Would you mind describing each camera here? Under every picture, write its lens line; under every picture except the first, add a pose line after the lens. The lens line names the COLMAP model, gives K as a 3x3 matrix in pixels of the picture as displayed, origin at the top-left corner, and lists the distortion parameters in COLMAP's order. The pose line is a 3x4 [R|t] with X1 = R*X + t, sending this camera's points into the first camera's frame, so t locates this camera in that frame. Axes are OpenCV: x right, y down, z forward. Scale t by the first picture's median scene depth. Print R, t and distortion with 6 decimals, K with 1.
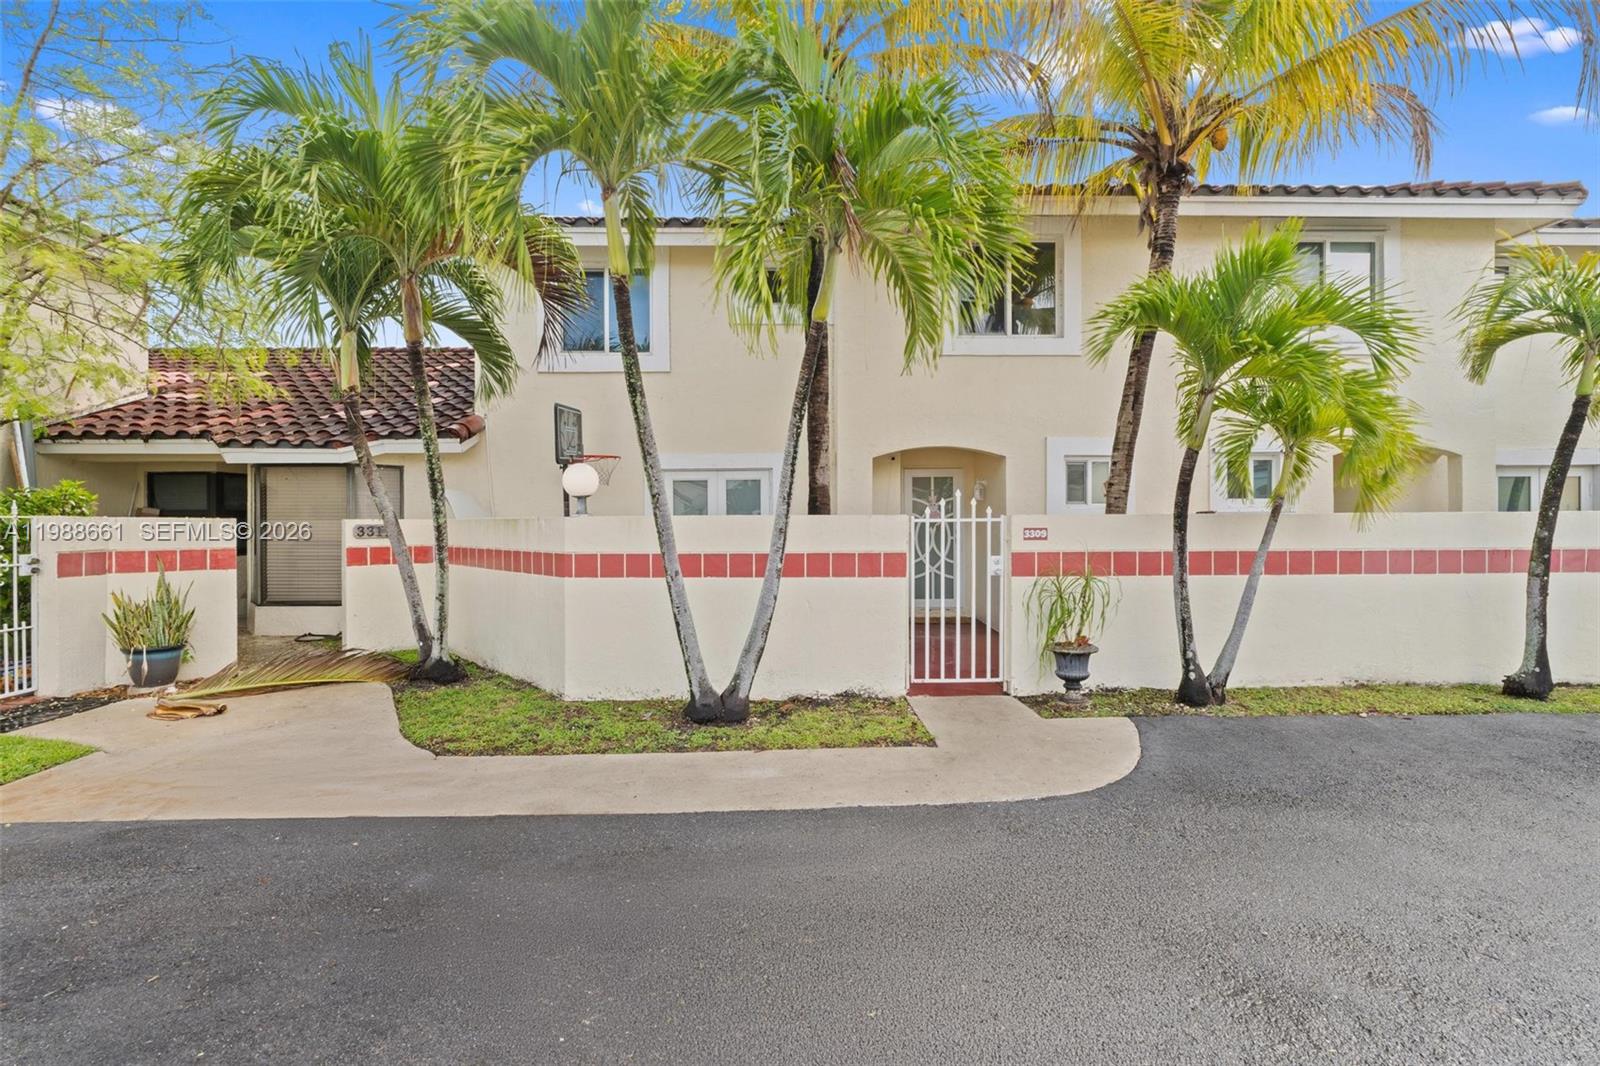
lens RADIAL K [[678.7, 0, 799.9], [0, 678.7, 527.0], [0, 0, 1]] dist [-0.000377, -0.000194]
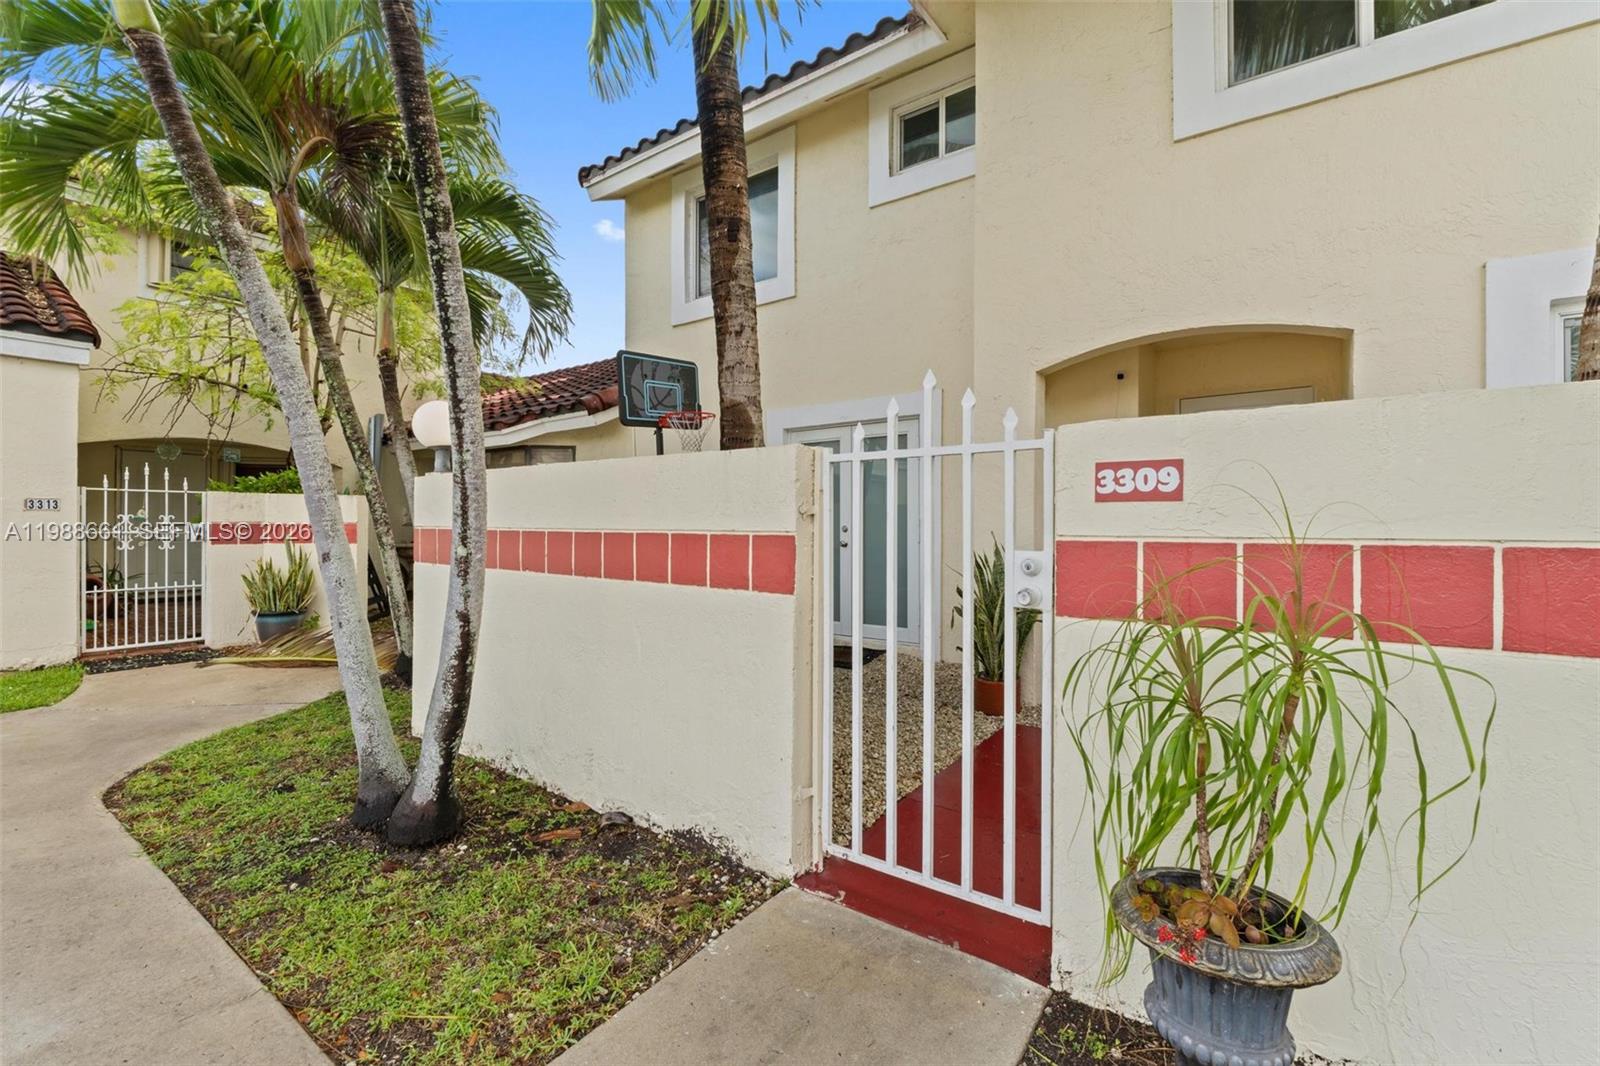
lens RADIAL K [[669.5, 0, 806.4], [0, 669.5, 529.9], [0, 0, 1]] dist [0.001826, 0.000152]
pose [[0.805130, 0.012385, -0.592970, 0.403703], [-0.009626, 0.999923, 0.007814, 0.030636], [0.593021, -0.000583, 0.805187, 0.672616]]
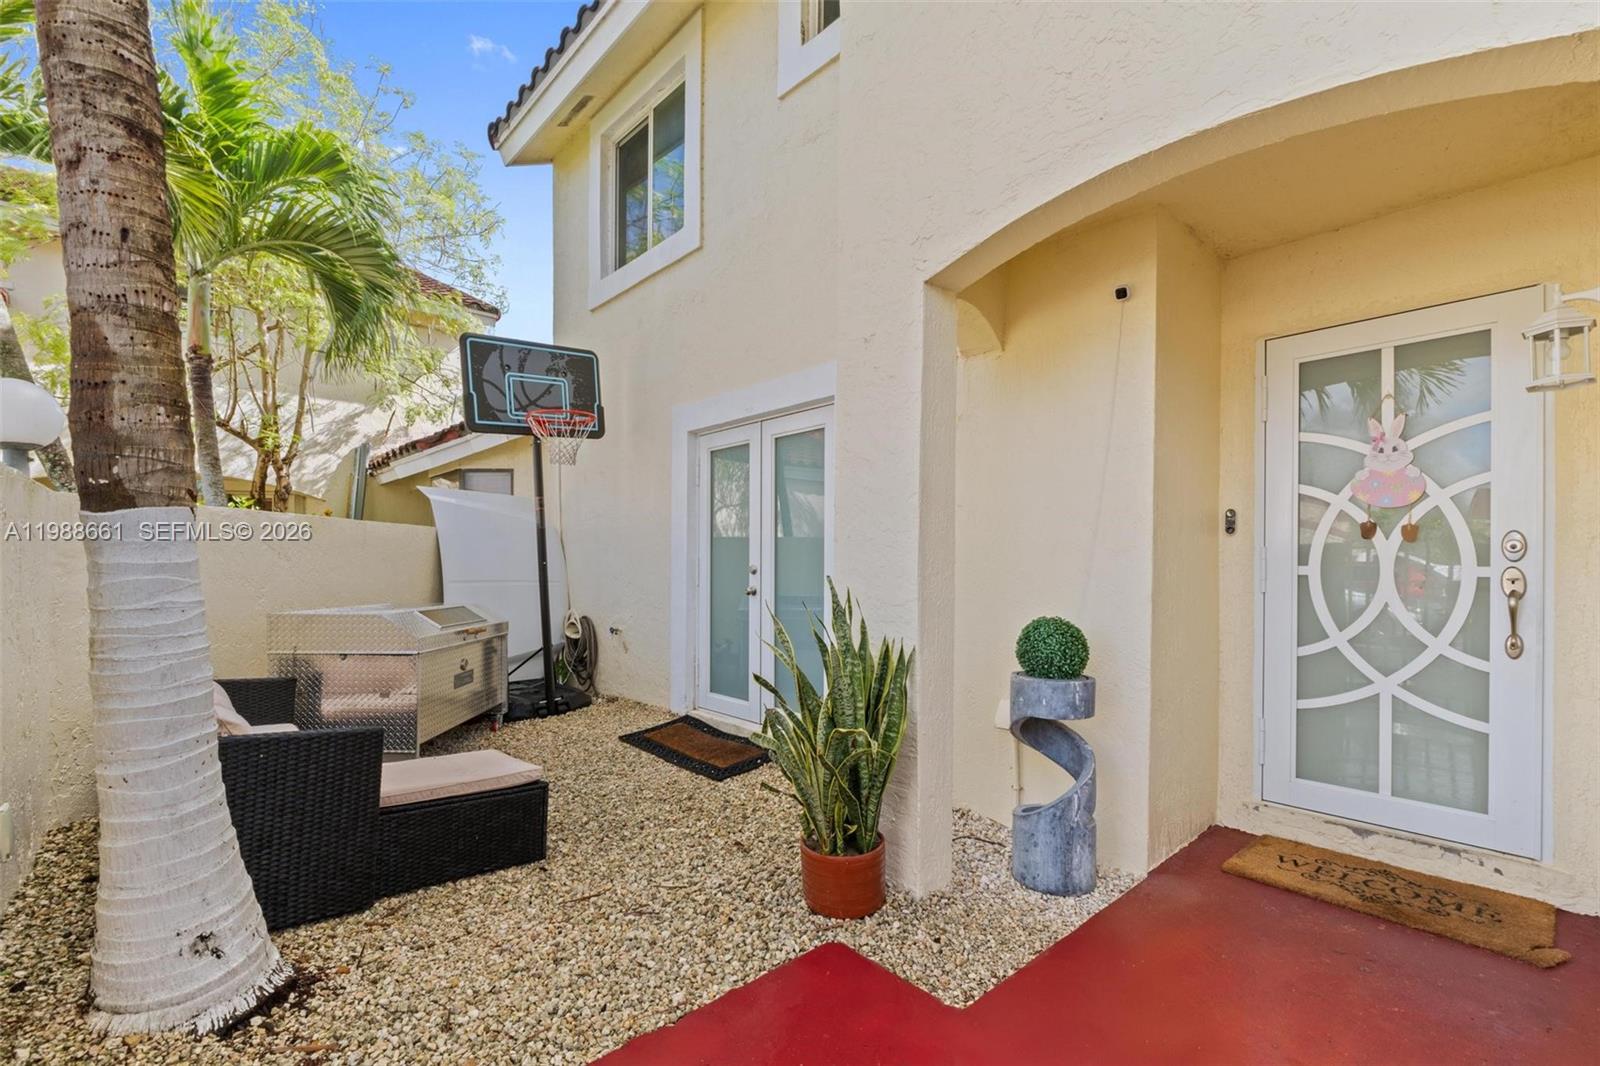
lens RADIAL K [[701.3, 0, 797.2], [0, 701.3, 567.1], [0, 0, 1]] dist [-0.000768, -0.000494]
pose [[0.665957, 0.013457, -0.745869, 0.432730], [-0.014744, 0.999879, 0.004876, 0.029213], [0.745845, 0.007750, 0.666075, 1.098111]]
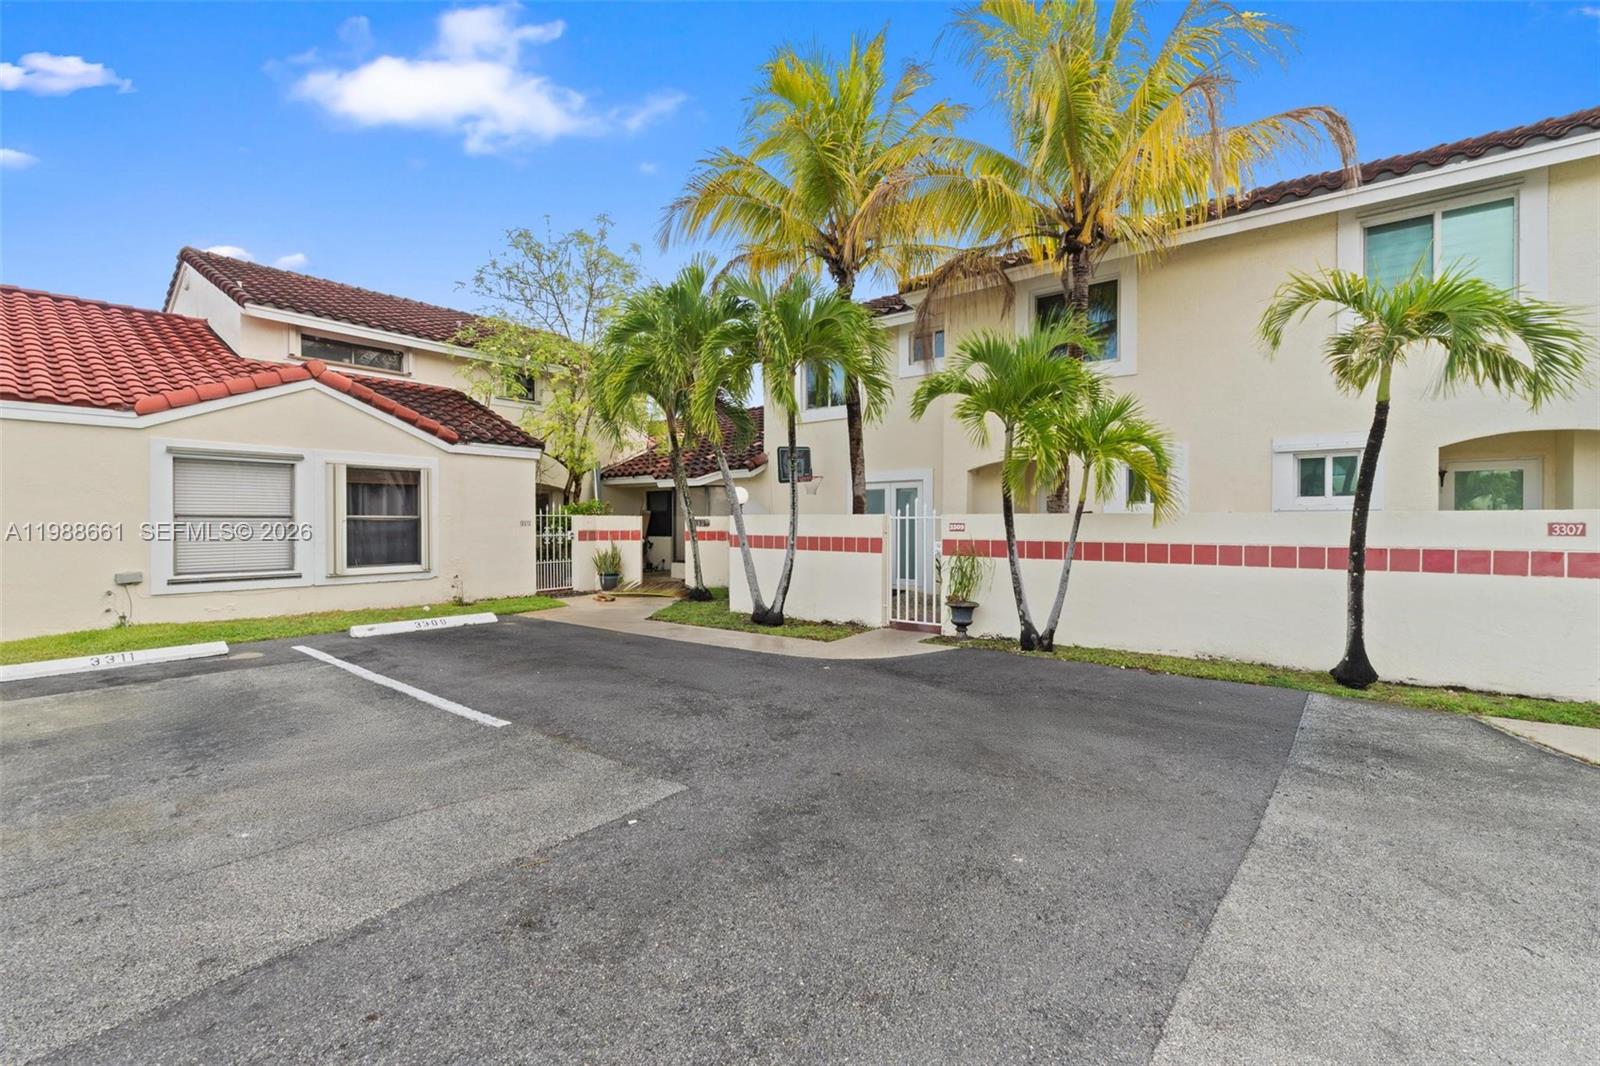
lens RADIAL K [[669.5, 0, 806.4], [0, 669.5, 529.9], [0, 0, 1]] dist [0.001826, 0.000152]
pose [[0.779972, 0.013682, -0.625665, 0.997215], [-0.006111, 0.999880, 0.014246, -0.003298], [0.625784, -0.007288, 0.779962, -0.333727]]
